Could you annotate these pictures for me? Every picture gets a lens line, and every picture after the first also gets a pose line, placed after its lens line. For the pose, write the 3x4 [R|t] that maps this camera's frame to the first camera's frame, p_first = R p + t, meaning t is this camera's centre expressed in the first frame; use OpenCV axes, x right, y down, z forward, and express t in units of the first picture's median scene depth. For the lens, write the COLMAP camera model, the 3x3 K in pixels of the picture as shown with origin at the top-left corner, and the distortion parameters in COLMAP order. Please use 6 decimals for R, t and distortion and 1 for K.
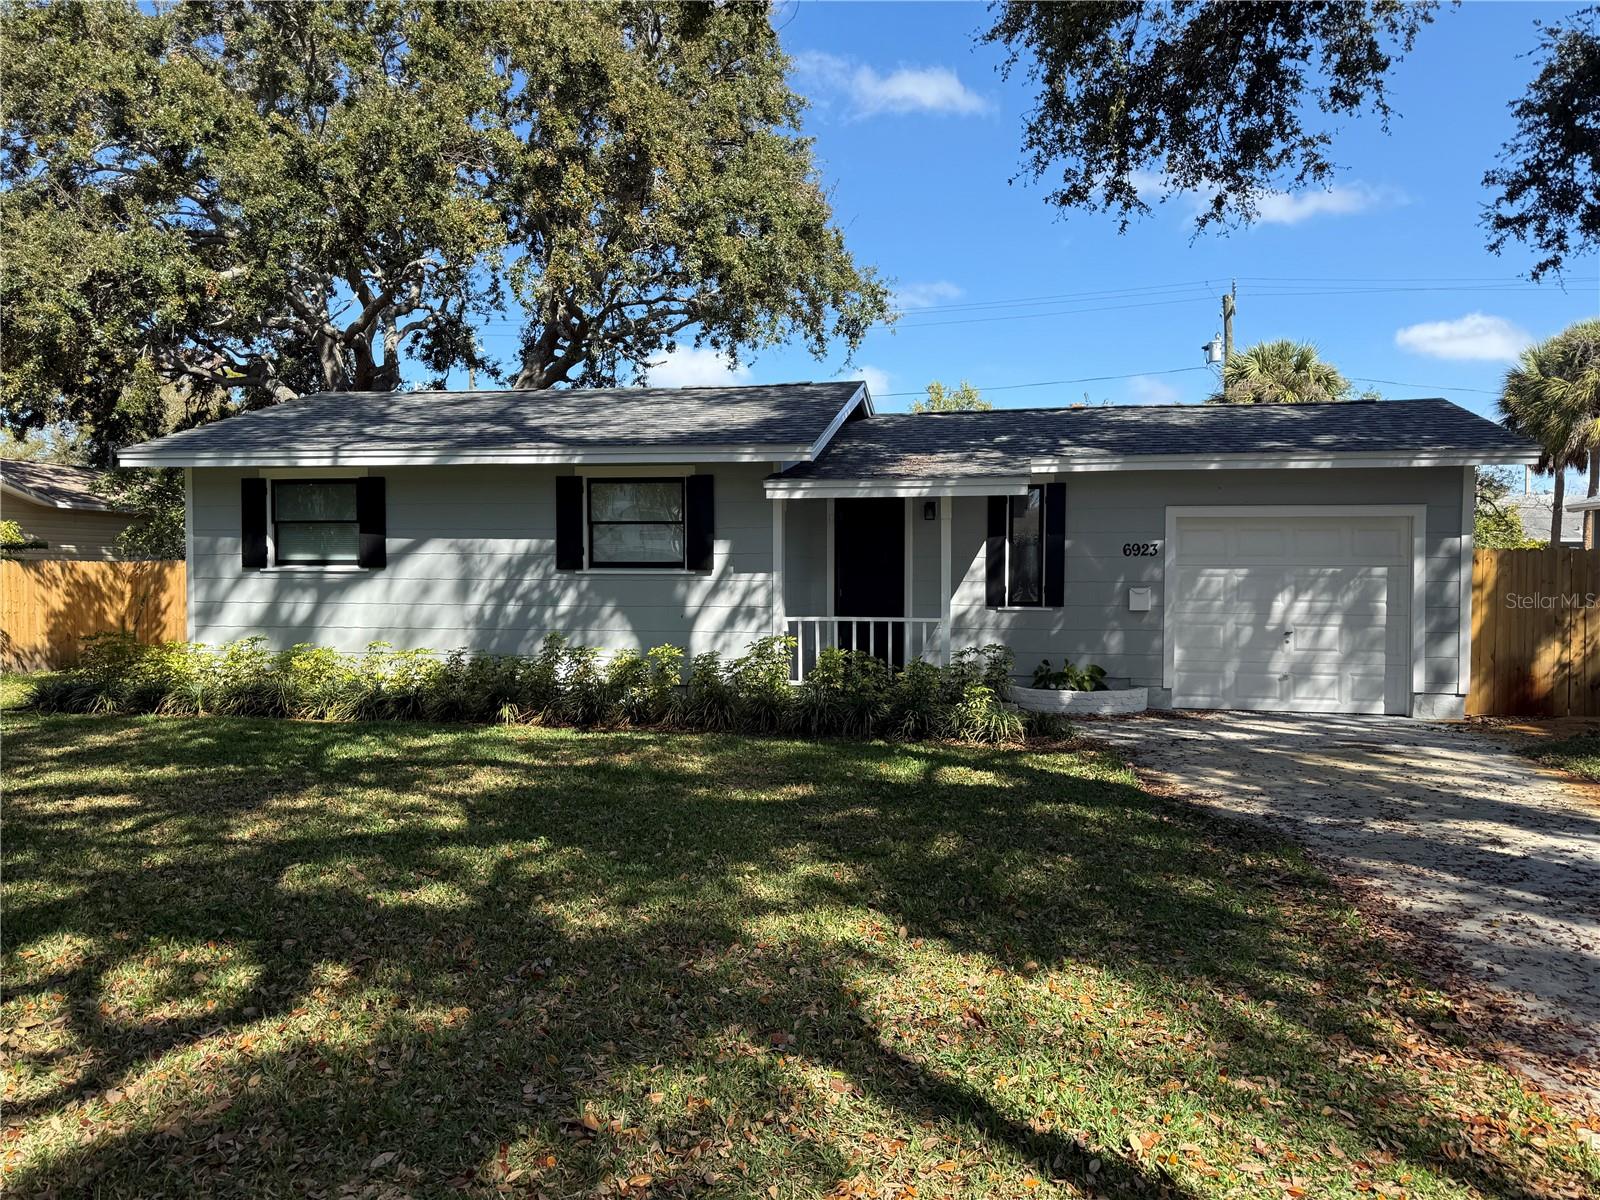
lens RADIAL K [[1176.0, 0, 819.2], [0, 1176.0, 616.7], [0, 0, 1]] dist [0.075455, -0.096250]
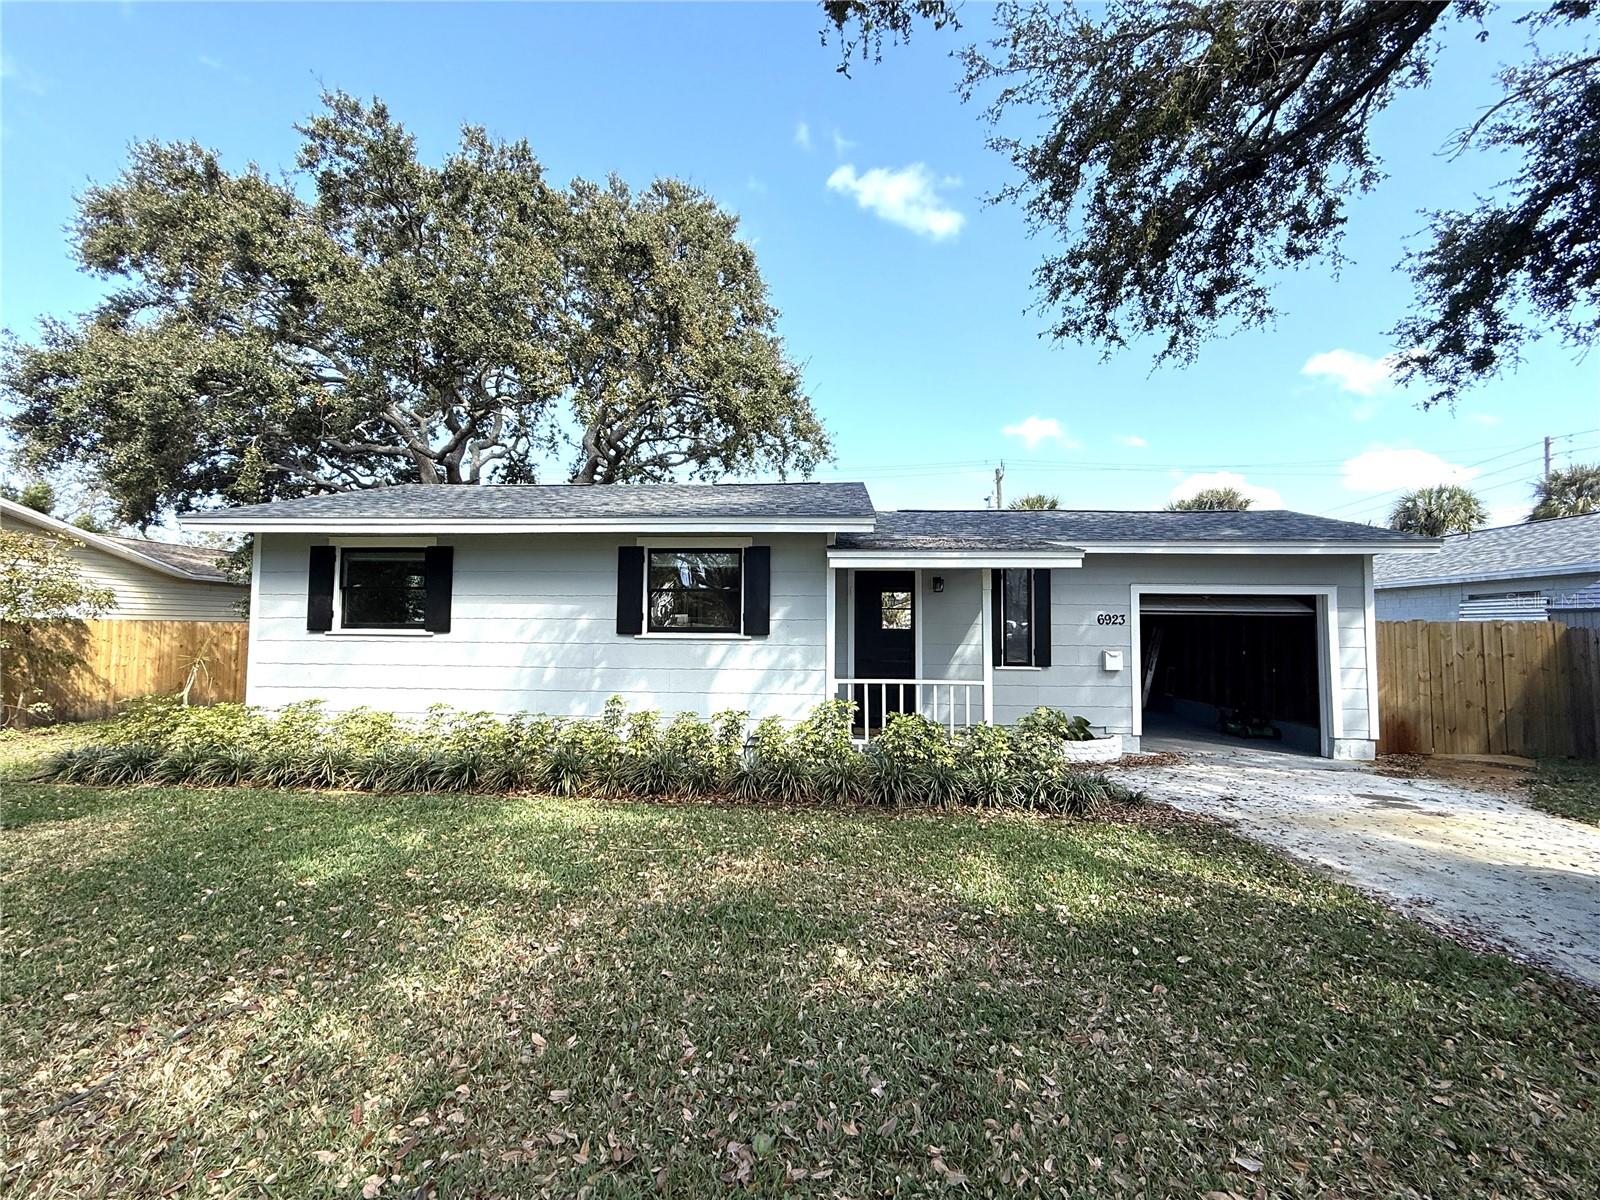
lens RADIAL K [[637.1, 0, 797.0], [0, 637.1, 599.4], [0, 0, 1]] dist [0.000499, 0.000251]
pose [[0.992796, 0.011693, 0.119244, -0.108637], [-0.001792, 0.996564, -0.082802, -0.019667], [-0.119803, 0.081992, 0.989406, 0.340352]]
